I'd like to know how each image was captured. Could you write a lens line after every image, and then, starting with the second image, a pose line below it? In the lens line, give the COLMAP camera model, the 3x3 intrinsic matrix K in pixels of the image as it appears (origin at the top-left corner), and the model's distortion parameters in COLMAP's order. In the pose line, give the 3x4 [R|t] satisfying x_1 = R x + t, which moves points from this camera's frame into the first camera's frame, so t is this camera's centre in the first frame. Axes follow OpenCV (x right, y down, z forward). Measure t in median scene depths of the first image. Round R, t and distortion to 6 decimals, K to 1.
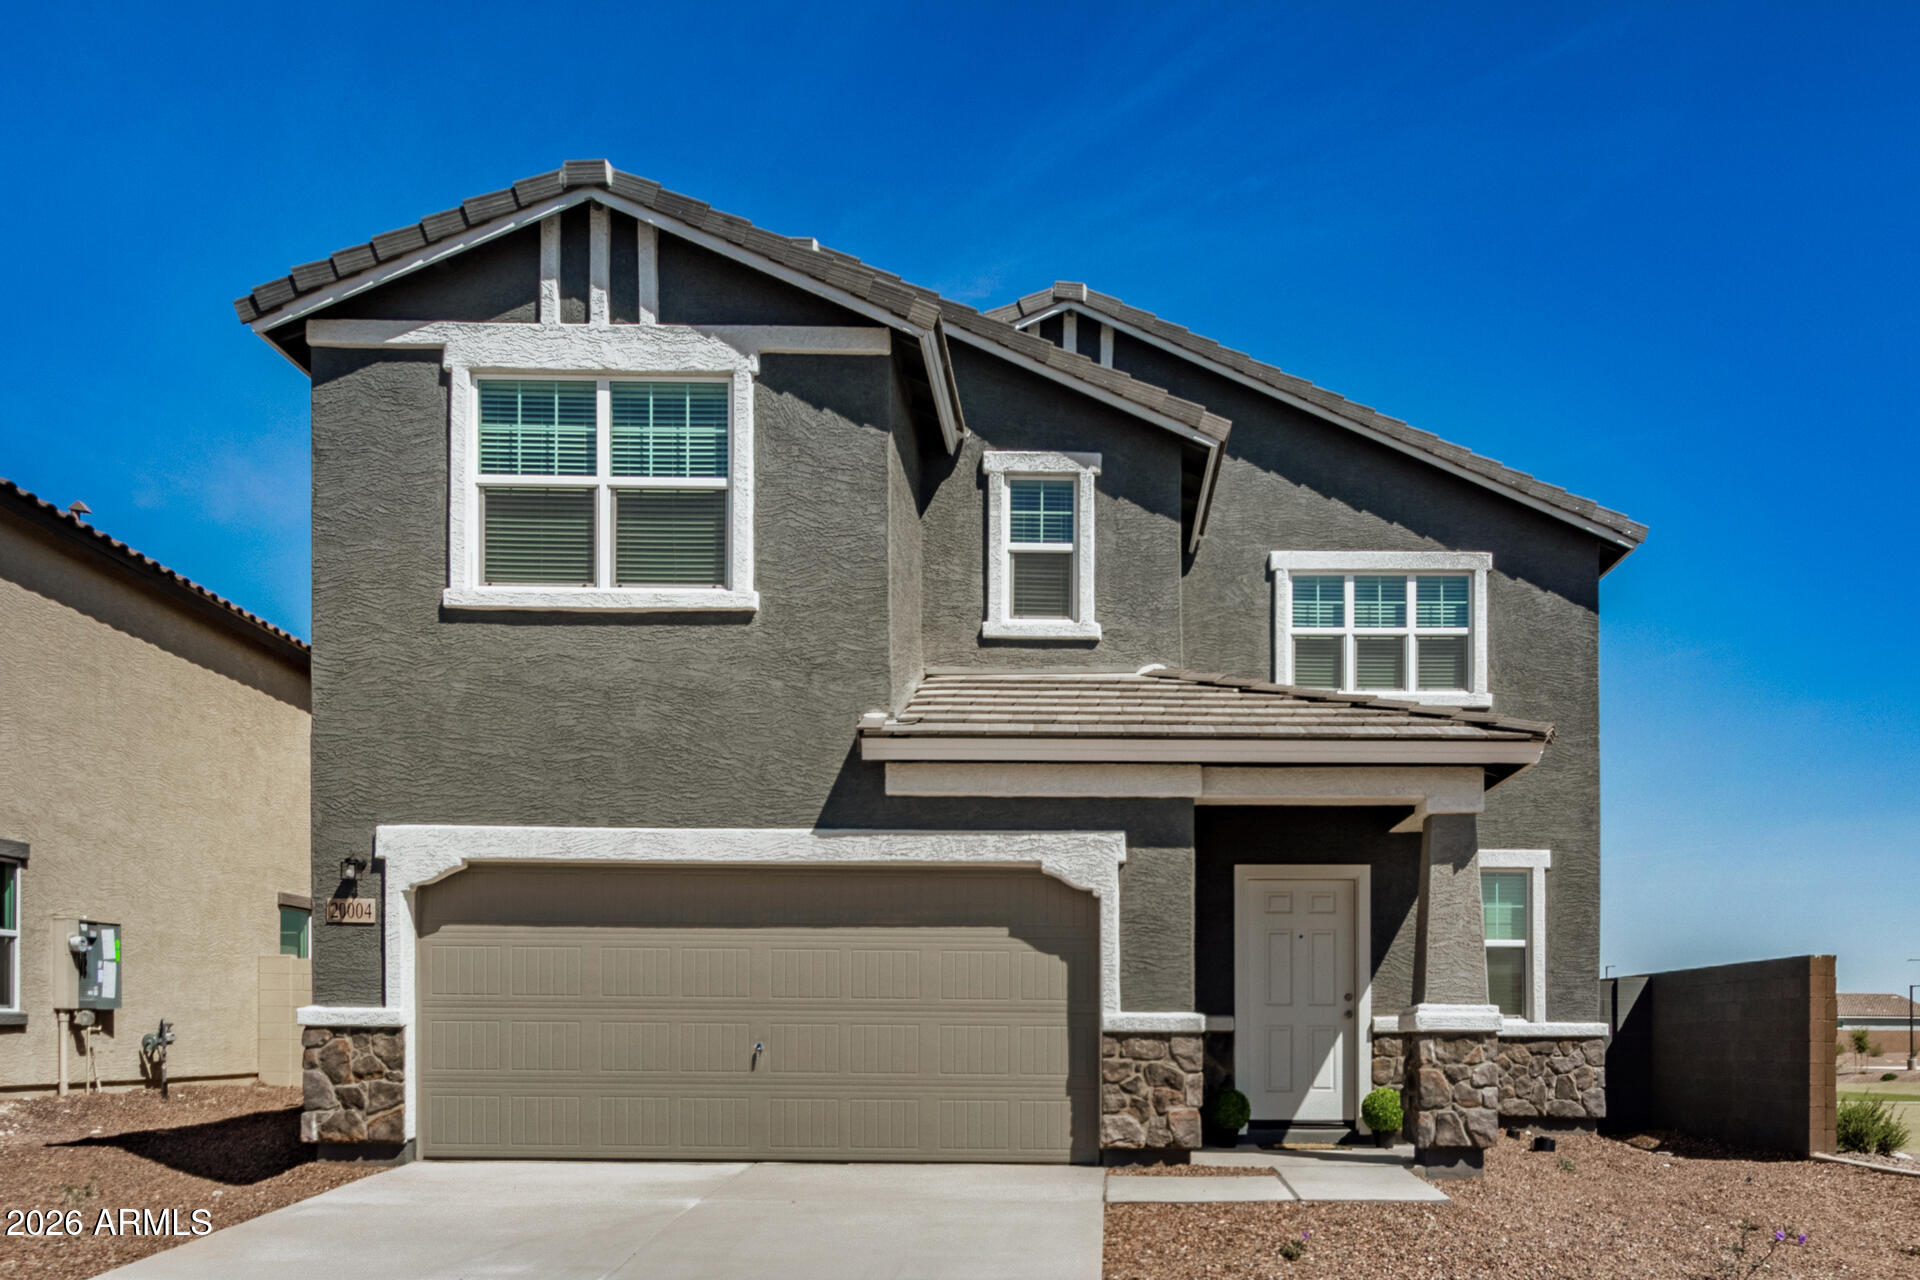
lens RADIAL K [[910.6, 0, 960.0], [0, 910.6, 666.7], [0, 0, 1]] dist [-0.000539, -0.000246]
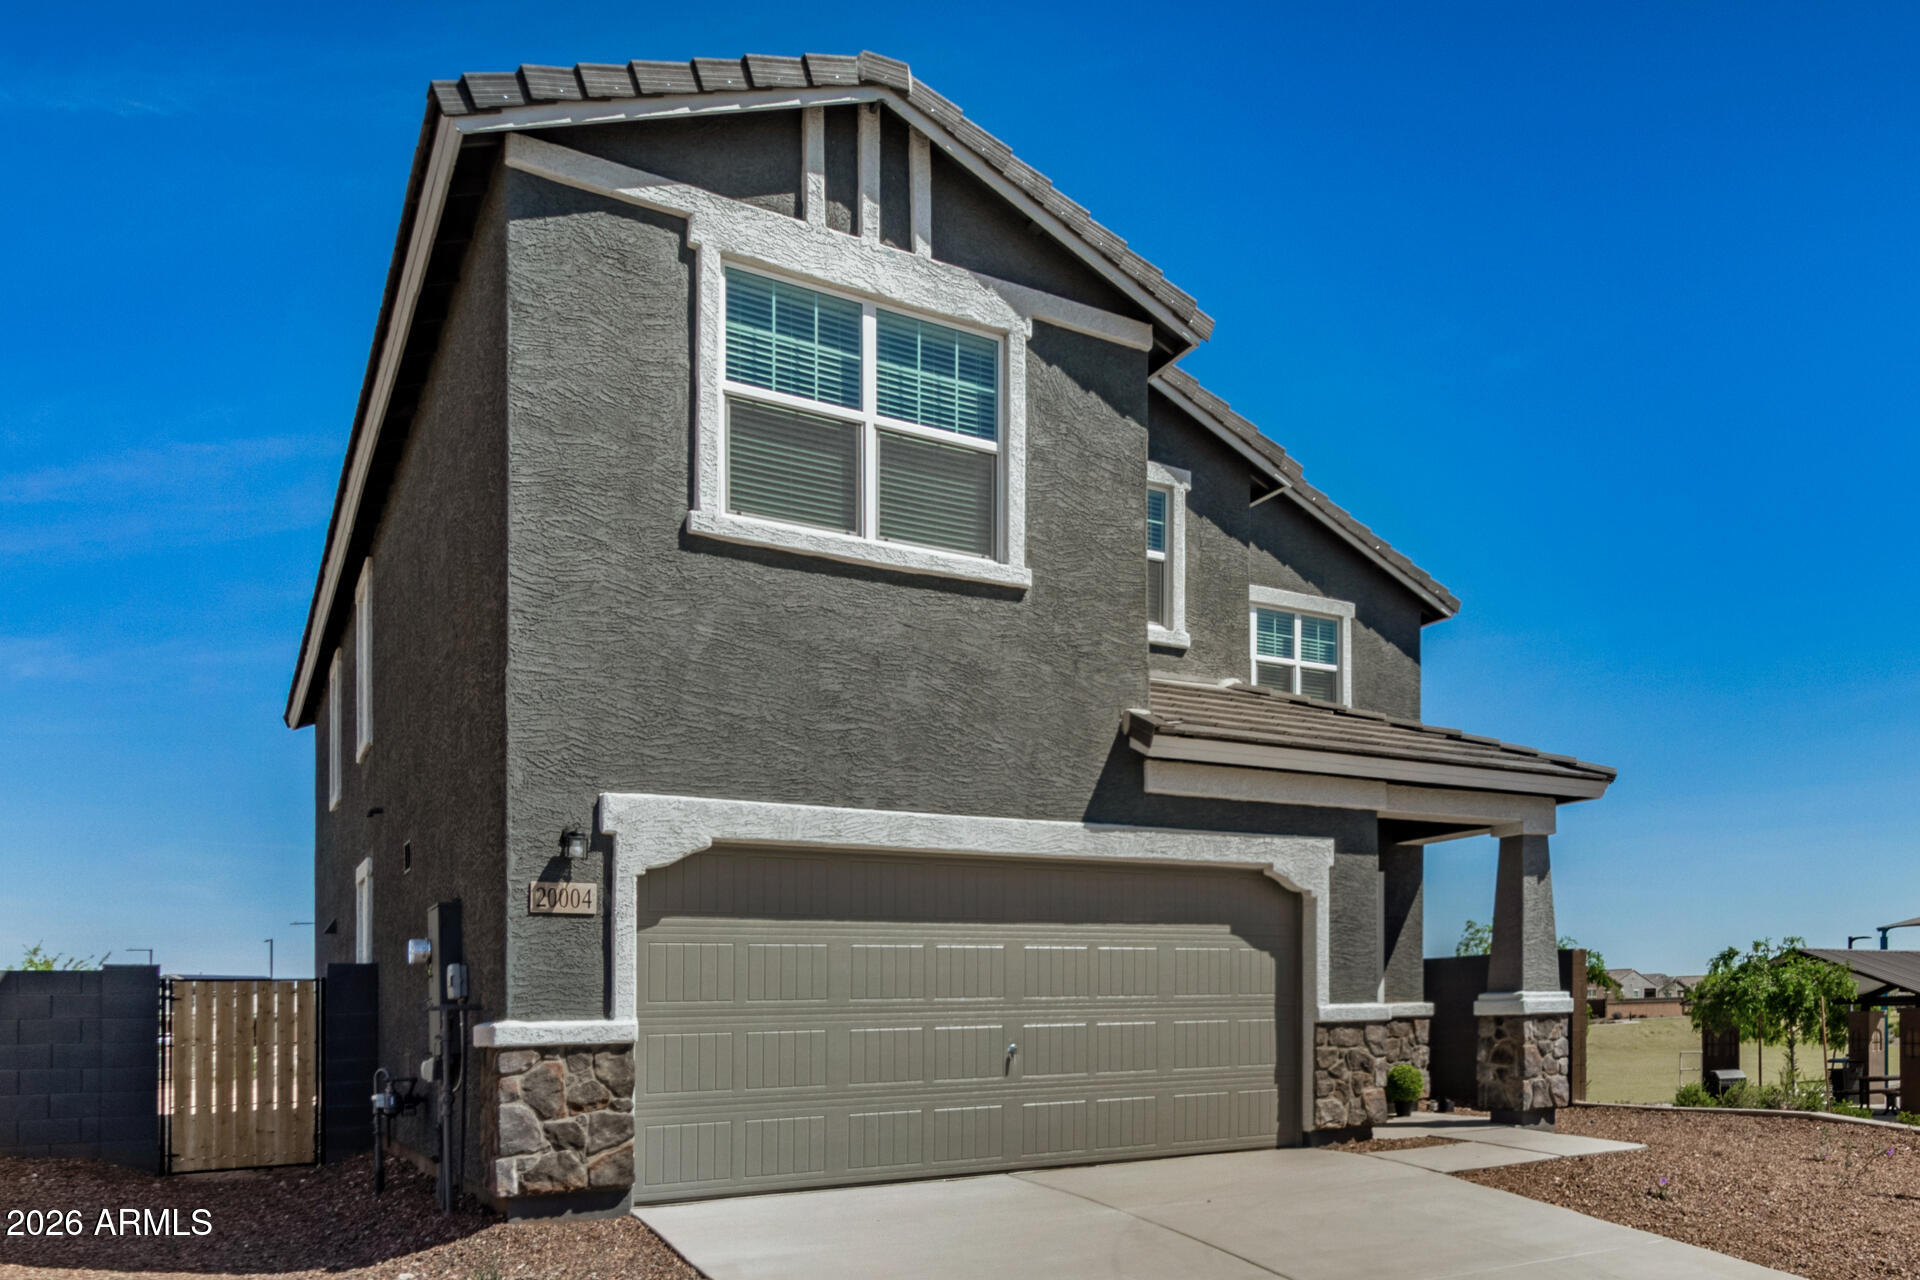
lens RADIAL K [[952.1, 0, 960.0], [0, 952.1, 640.0], [0, 0, 1]] dist [-0.000810, -0.000556]
pose [[0.920691, 0.118828, 0.371763, -0.659398], [-0.117488, 0.992725, -0.026342, 0.025907], [-0.372189, -0.019424, 0.927954, 0.105683]]
